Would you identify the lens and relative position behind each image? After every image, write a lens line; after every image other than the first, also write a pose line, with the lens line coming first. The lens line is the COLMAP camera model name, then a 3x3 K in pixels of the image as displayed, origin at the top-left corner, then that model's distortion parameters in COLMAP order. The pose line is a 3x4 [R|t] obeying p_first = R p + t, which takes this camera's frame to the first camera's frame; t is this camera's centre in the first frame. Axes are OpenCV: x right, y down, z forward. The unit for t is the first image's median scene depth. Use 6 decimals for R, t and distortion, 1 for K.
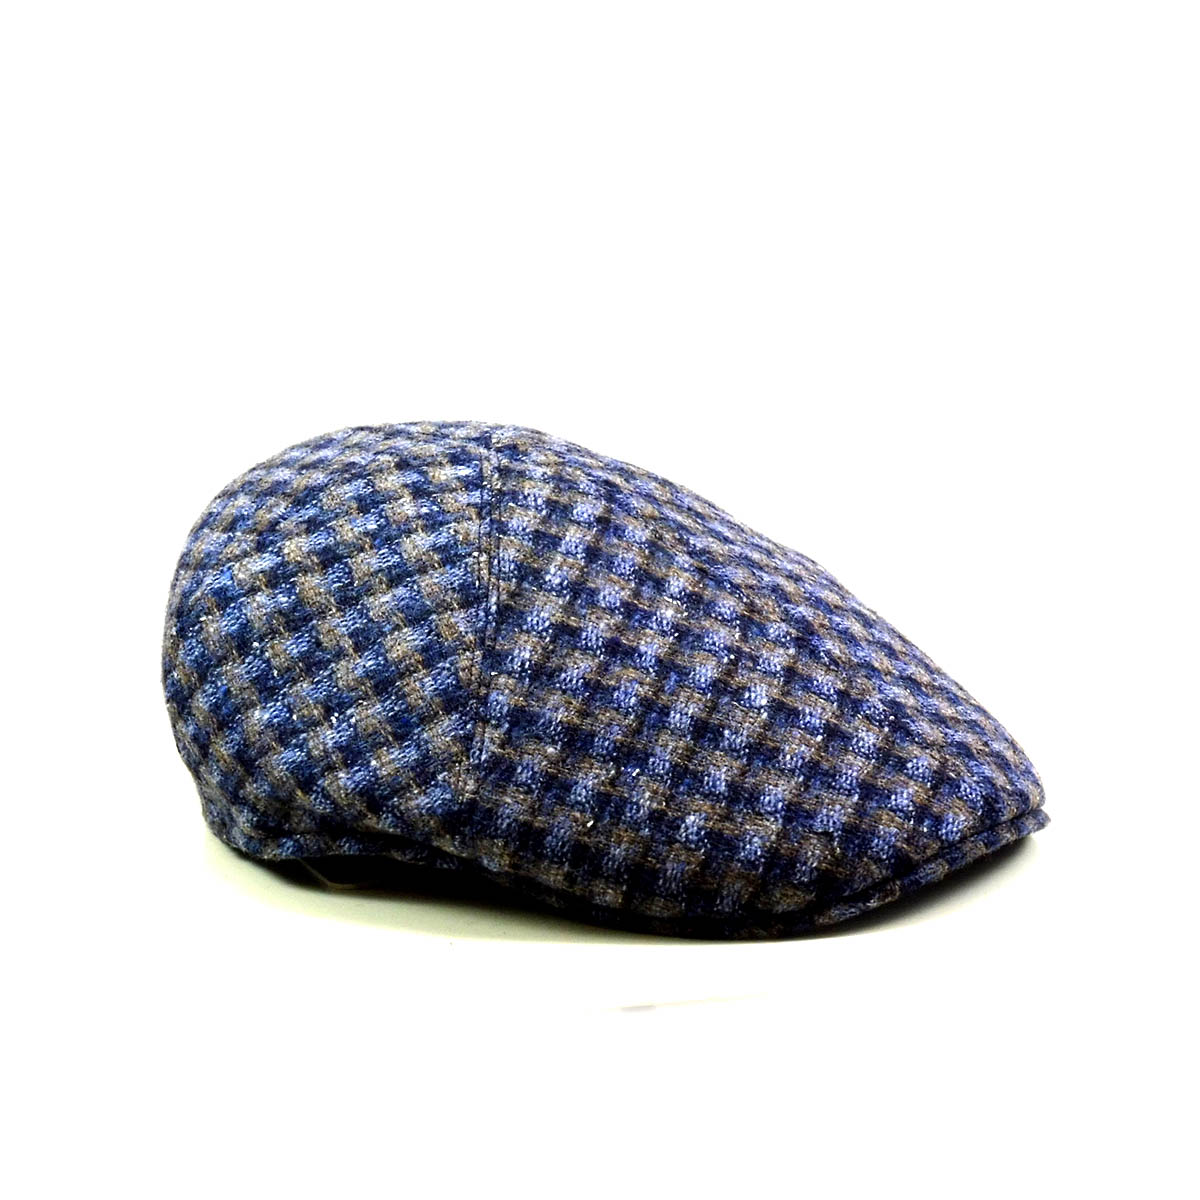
lens RADIAL K [[4200.2, 0, 604.0], [0, 4200.2, 601.5], [0, 0, 1]] dist [0.823912, 0.000000]
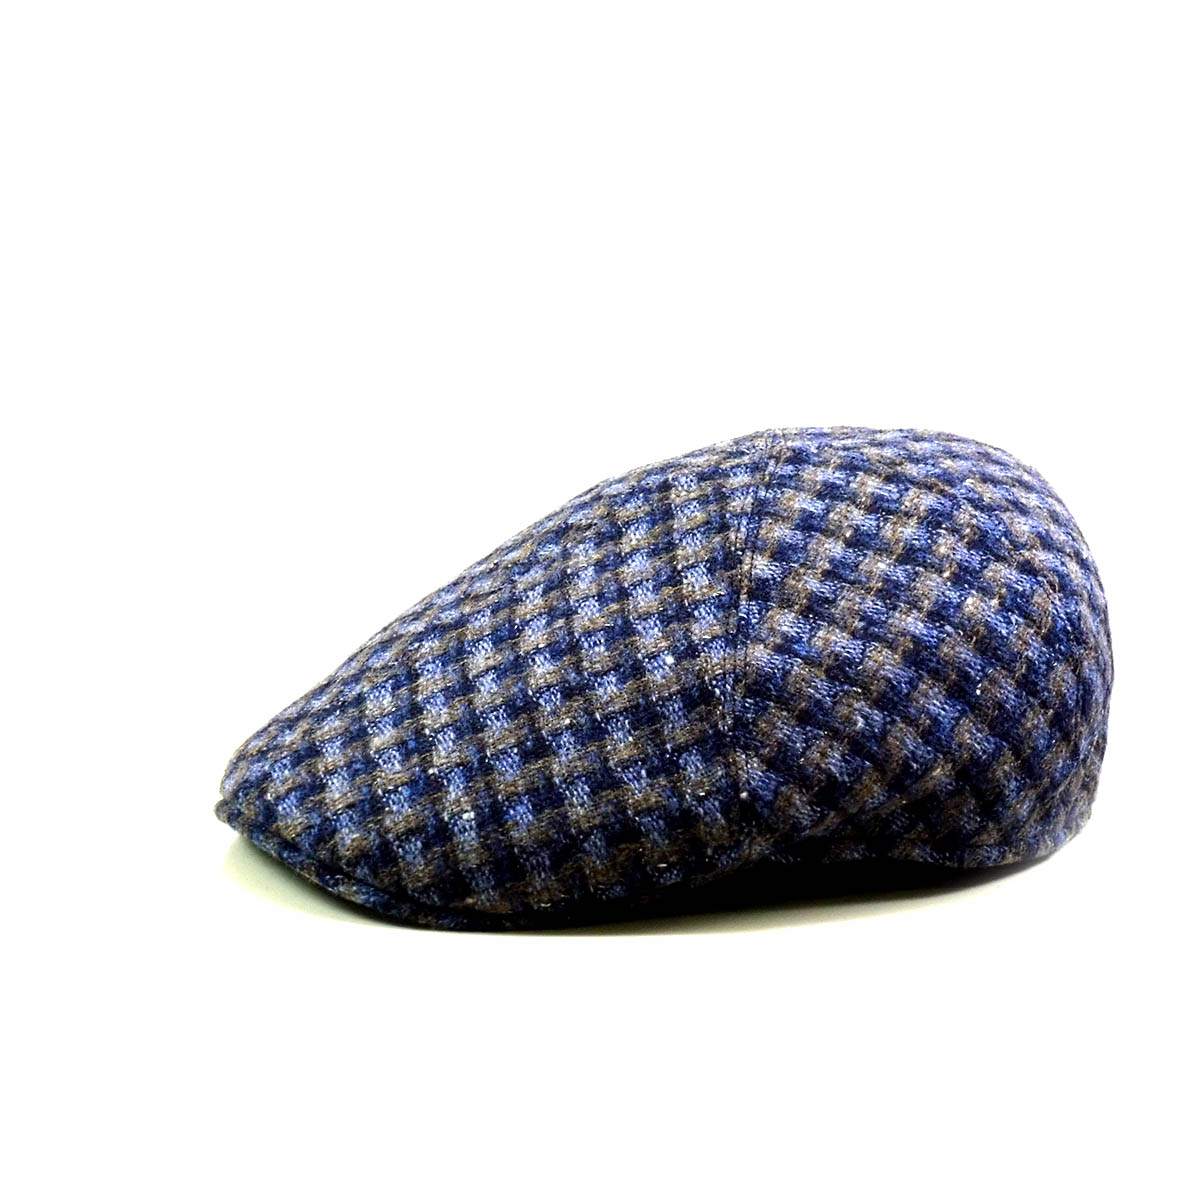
lens RADIAL K [[4200.2, 0, 599.0], [0, 4200.2, 600.3], [0, 0, 1]] dist [0.823912, 0.000000]
pose [[-0.488098, 0.205354, -0.848287, 0.903861], [-0.188200, 0.924299, 0.332044, -0.348146], [0.852257, 0.321717, -0.412501, 1.479386]]
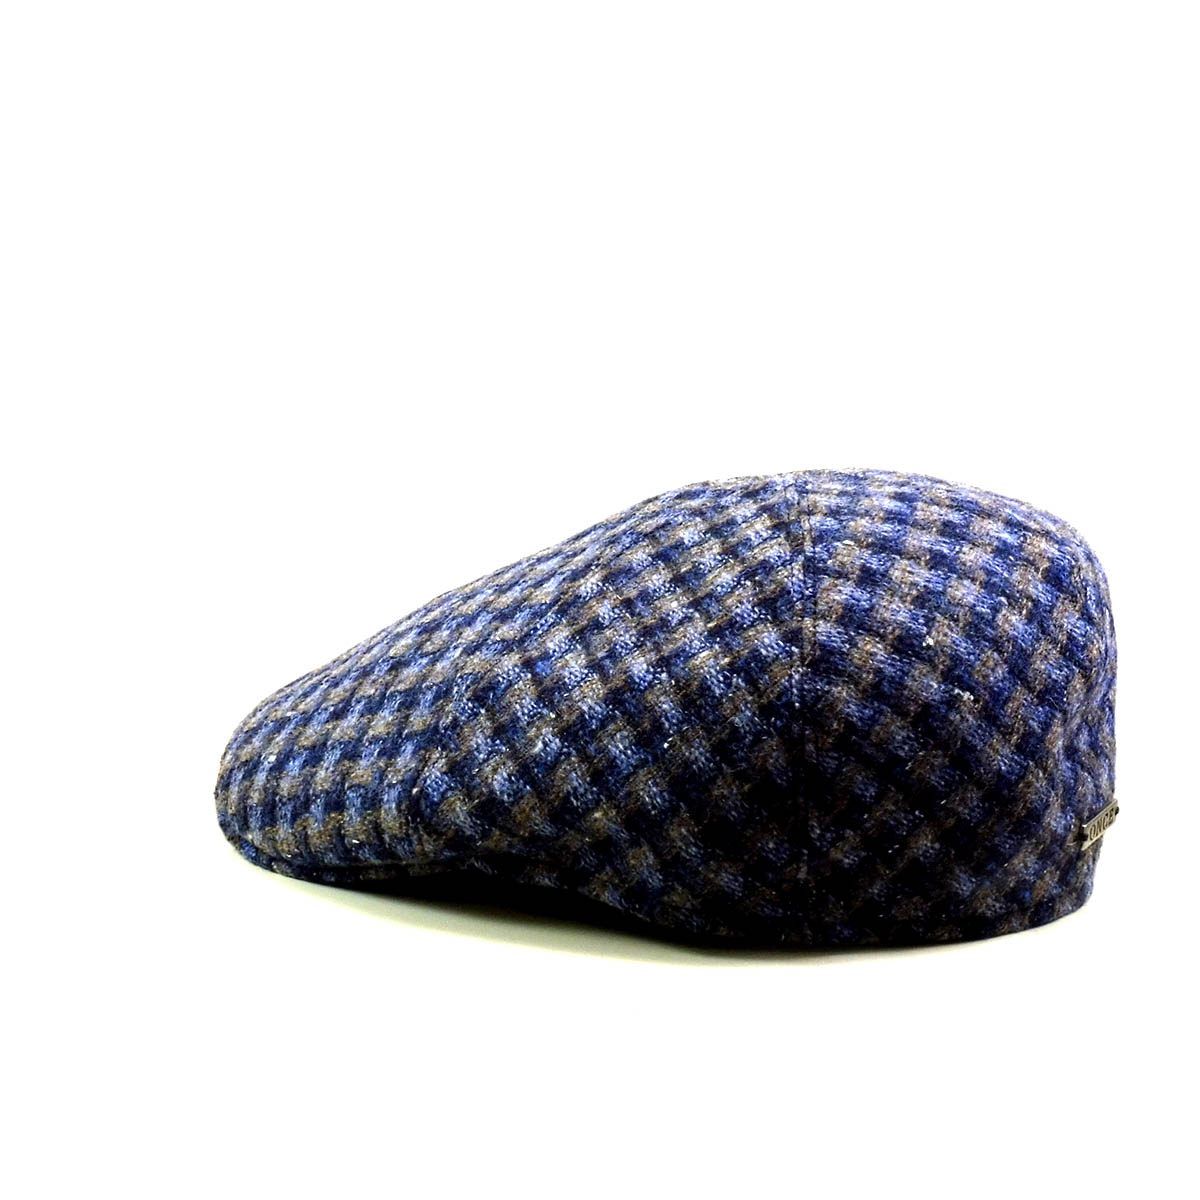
lens RADIAL K [[4200.2, 0, 600.2], [0, 4200.2, 598.6], [0, 0, 1]] dist [0.823912, 0.000000]
pose [[-0.981712, 0.054058, -0.182537, 0.206128], [-0.031559, 0.899358, 0.436073, -0.460810], [0.187740, 0.433859, -0.881204, 1.977295]]
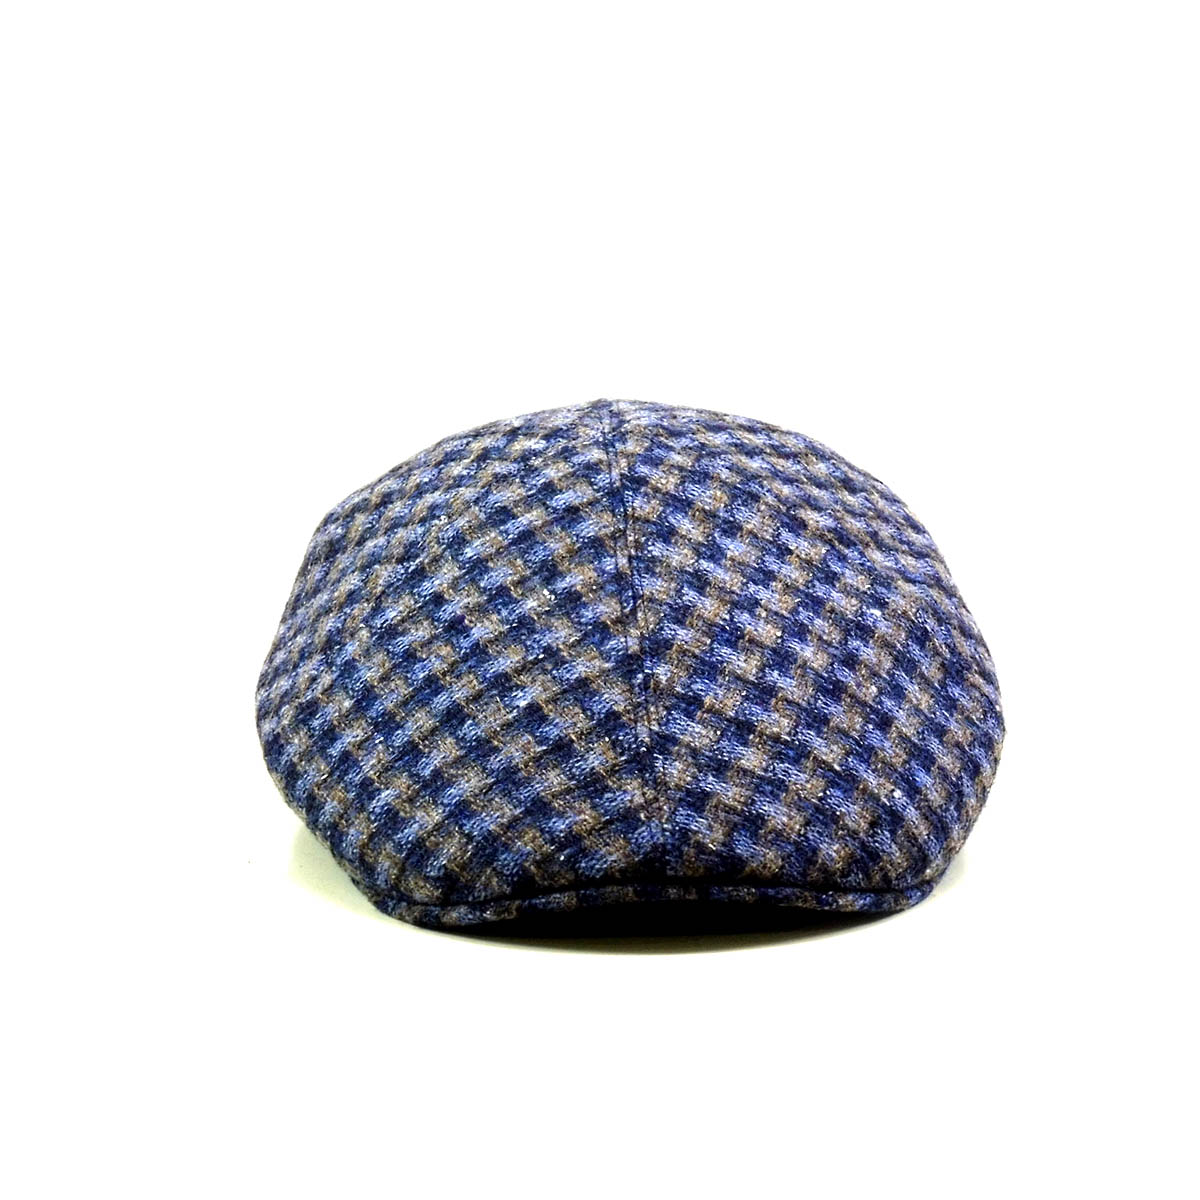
lens RADIAL K [[4200.2, 0, 595.6], [0, 4200.2, 599.2], [0, 0, 1]] dist [0.823912, 0.000000]
pose [[0.625798, 0.177396, -0.759544, 0.801283], [-0.173429, 0.981063, 0.086243, -0.089318], [0.760460, 0.077756, 0.644713, 0.366201]]
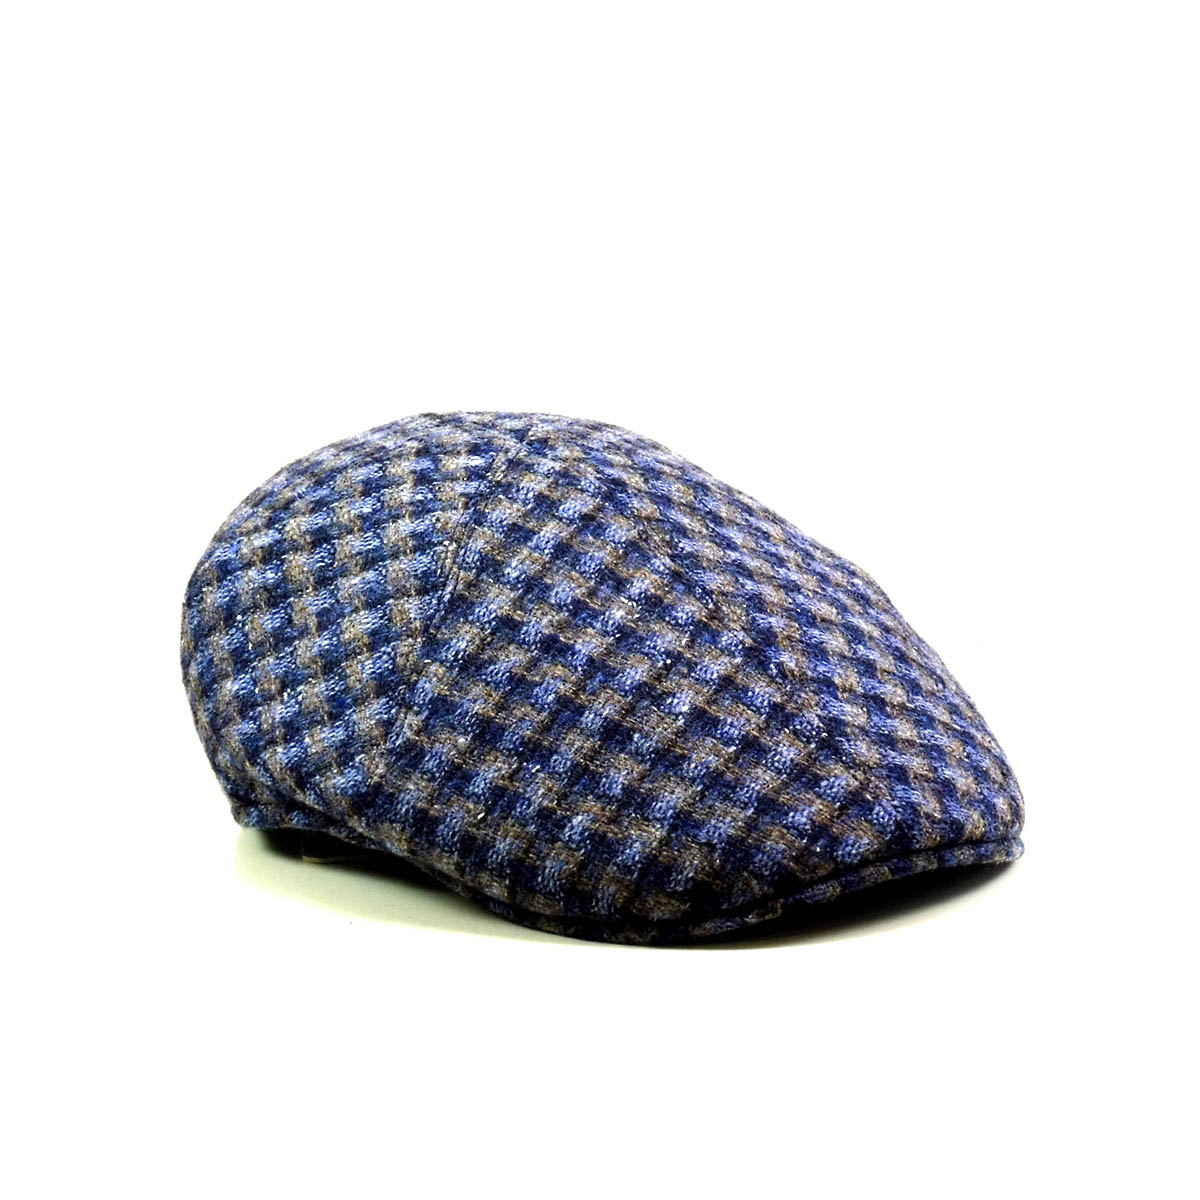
lens RADIAL K [[4200.2, 0, 597.1], [0, 4200.2, 601.0], [0, 0, 1]] dist [0.823912, 0.000000]
pose [[0.954943, 0.066526, -0.289238, 0.303279], [-0.066021, 0.997752, 0.011514, -0.011581], [0.289353, 0.008101, 0.957188, 0.042319]]
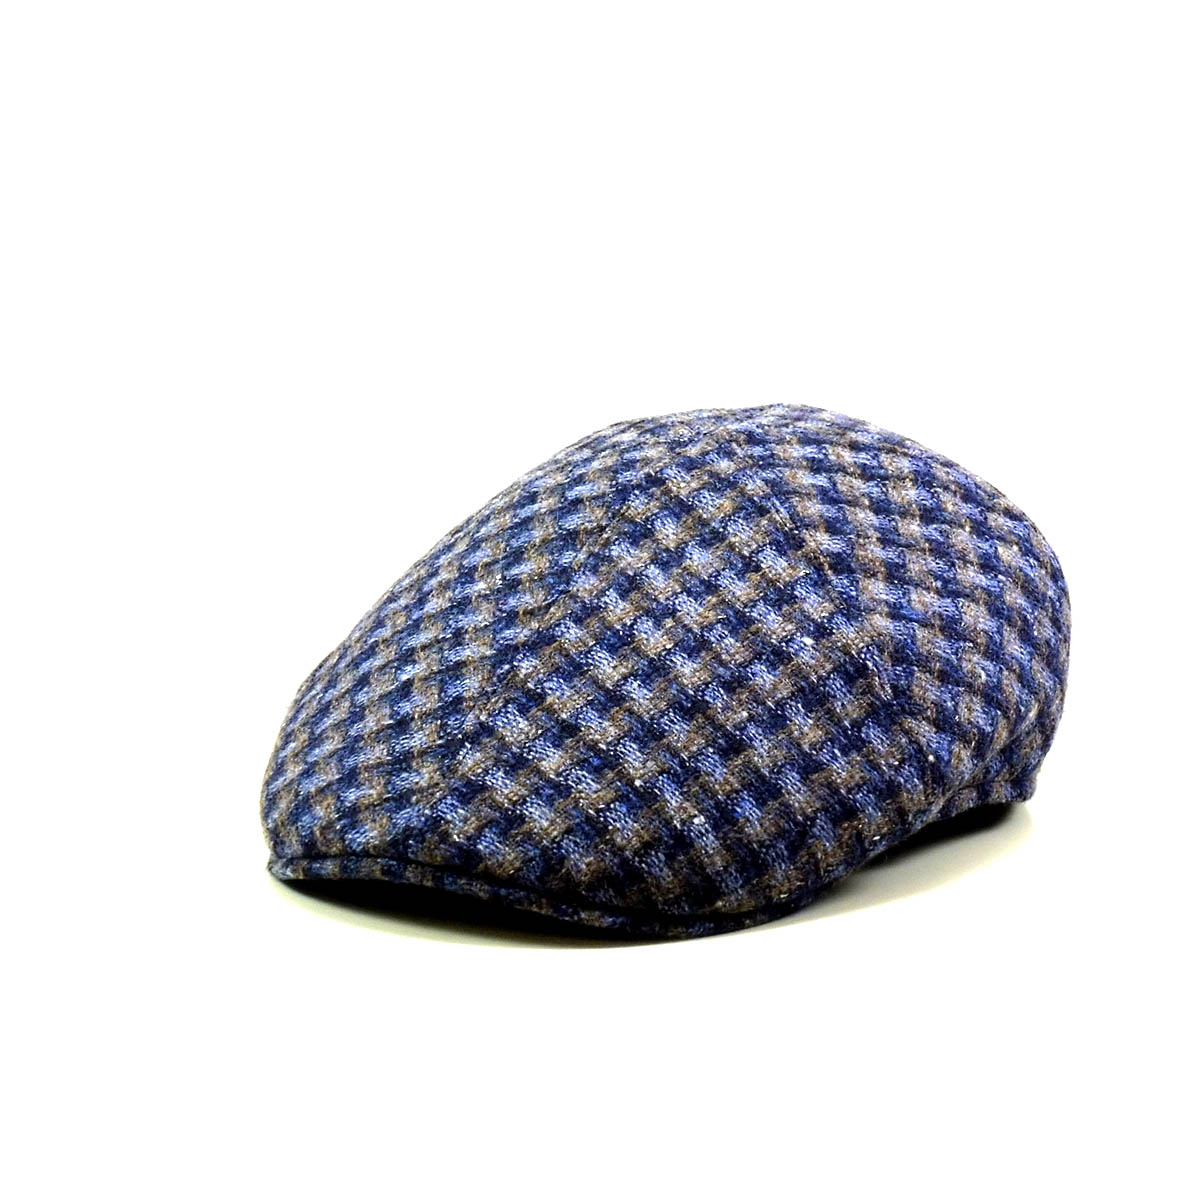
lens RADIAL K [[4200.2, 0, 598.2], [0, 4200.2, 598.7], [0, 0, 1]] dist [0.823912, 0.000000]
pose [[0.089673, 0.228164, -0.969484, 1.027062], [-0.218861, 0.954127, 0.204306, -0.213205], [0.971627, 0.193862, 0.135496, 0.901158]]
